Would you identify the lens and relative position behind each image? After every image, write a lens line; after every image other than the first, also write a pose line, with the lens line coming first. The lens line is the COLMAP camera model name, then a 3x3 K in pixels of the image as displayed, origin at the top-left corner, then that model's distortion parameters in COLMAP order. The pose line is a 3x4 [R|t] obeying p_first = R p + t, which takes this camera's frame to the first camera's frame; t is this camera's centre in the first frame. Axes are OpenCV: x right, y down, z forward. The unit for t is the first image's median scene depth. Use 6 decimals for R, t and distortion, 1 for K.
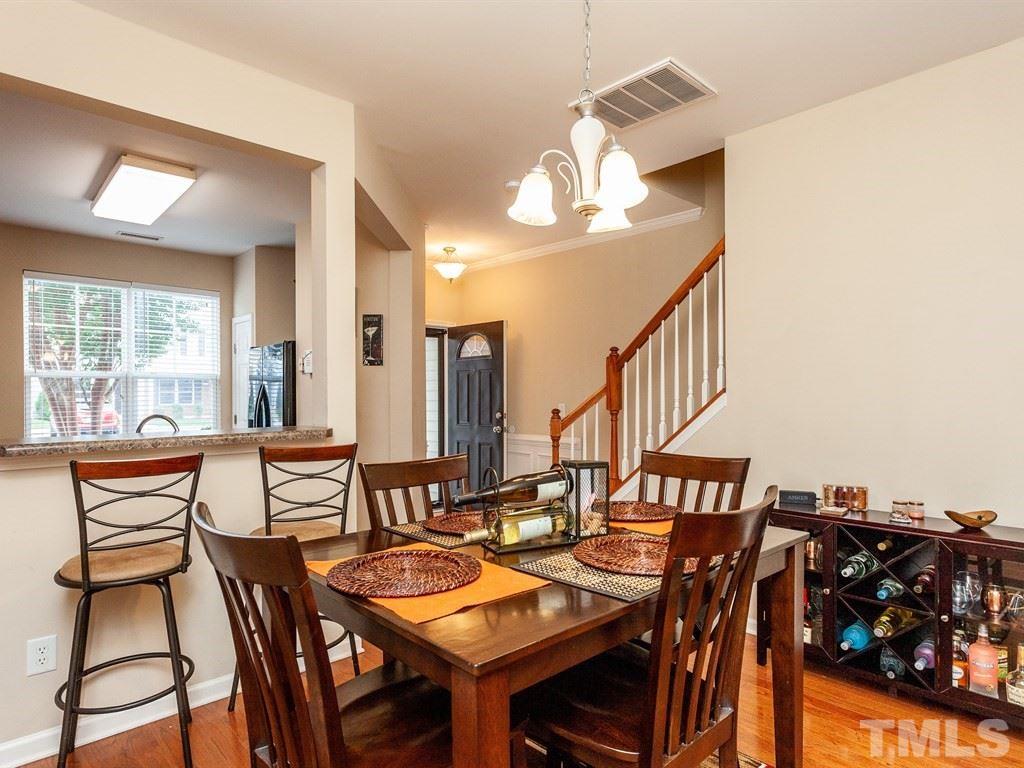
lens RADIAL K [[591.4, 0, 515.4], [0, 591.4, 392.7], [0, 0, 1]] dist [0.004796, 0.000300]
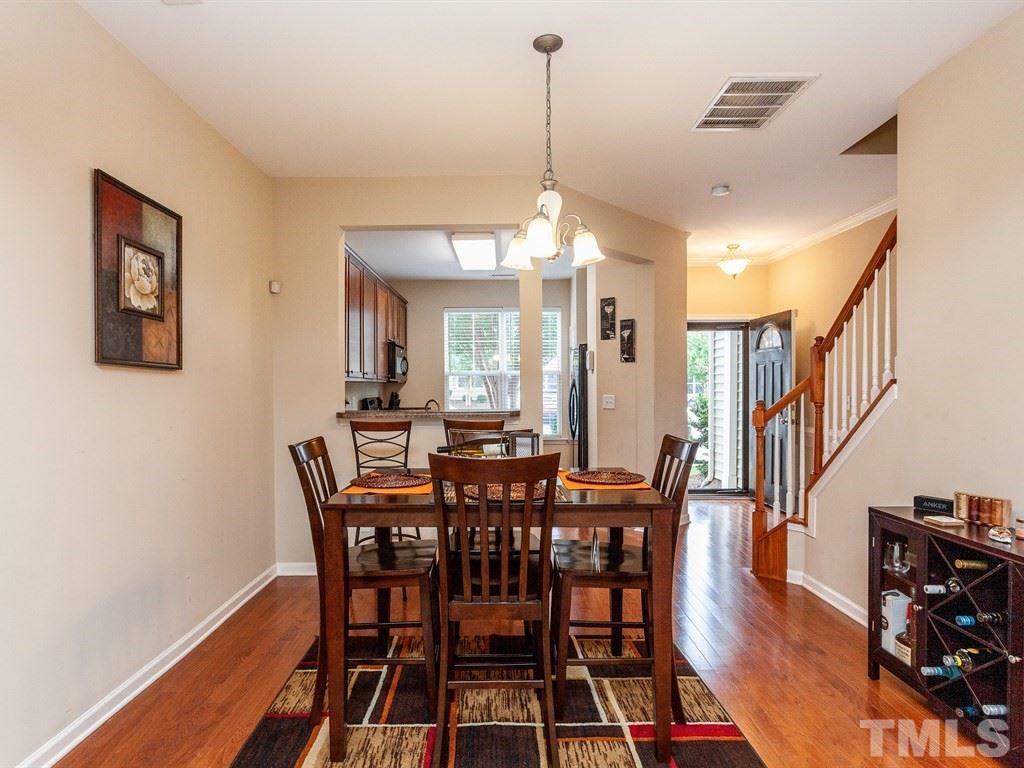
lens RADIAL K [[587.8, 0, 504.4], [0, 587.8, 385.8], [0, 0, 1]] dist [0.005936, 0.001202]
pose [[0.735456, -0.002164, -0.677569, 0.378312], [0.003934, 0.999992, 0.001076, -0.000613], [0.677561, -0.003457, 0.735459, -0.038582]]
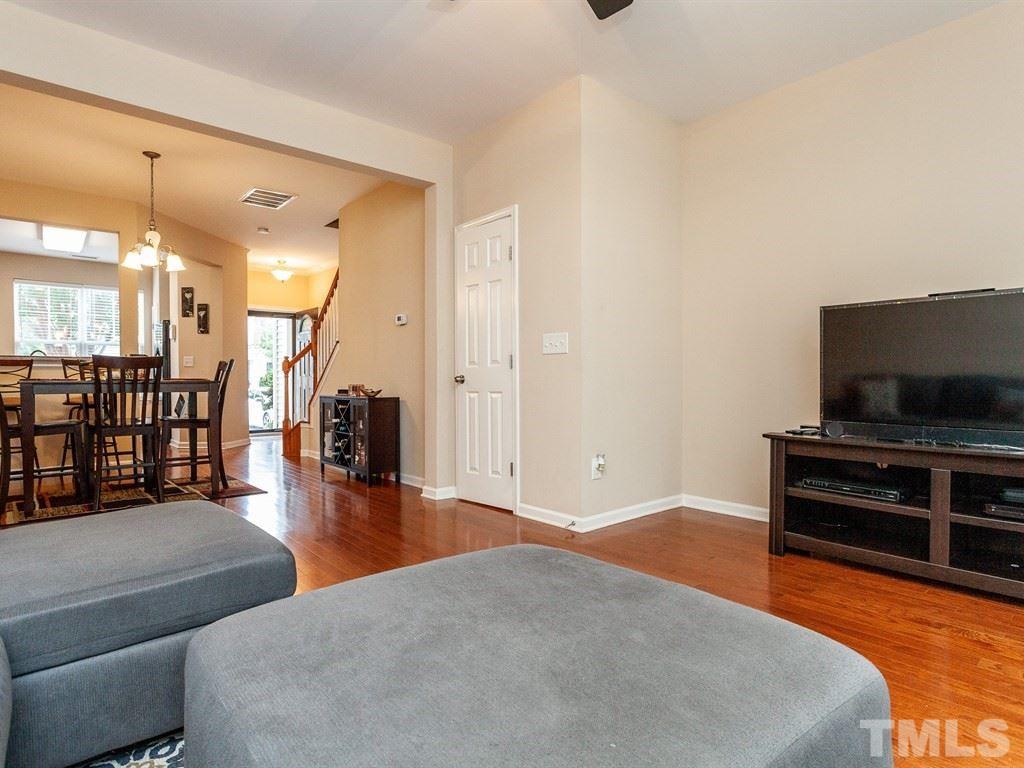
lens RADIAL K [[555.0, 0, 503.0], [0, 555.0, 387.6], [0, 0, 1]] dist [-0.001059, -0.000313]
pose [[0.998596, 0.002270, -0.052928, 0.708999], [-0.001185, 0.999789, 0.020529, 0.075667], [0.052963, -0.020437, 0.998387, -0.557597]]
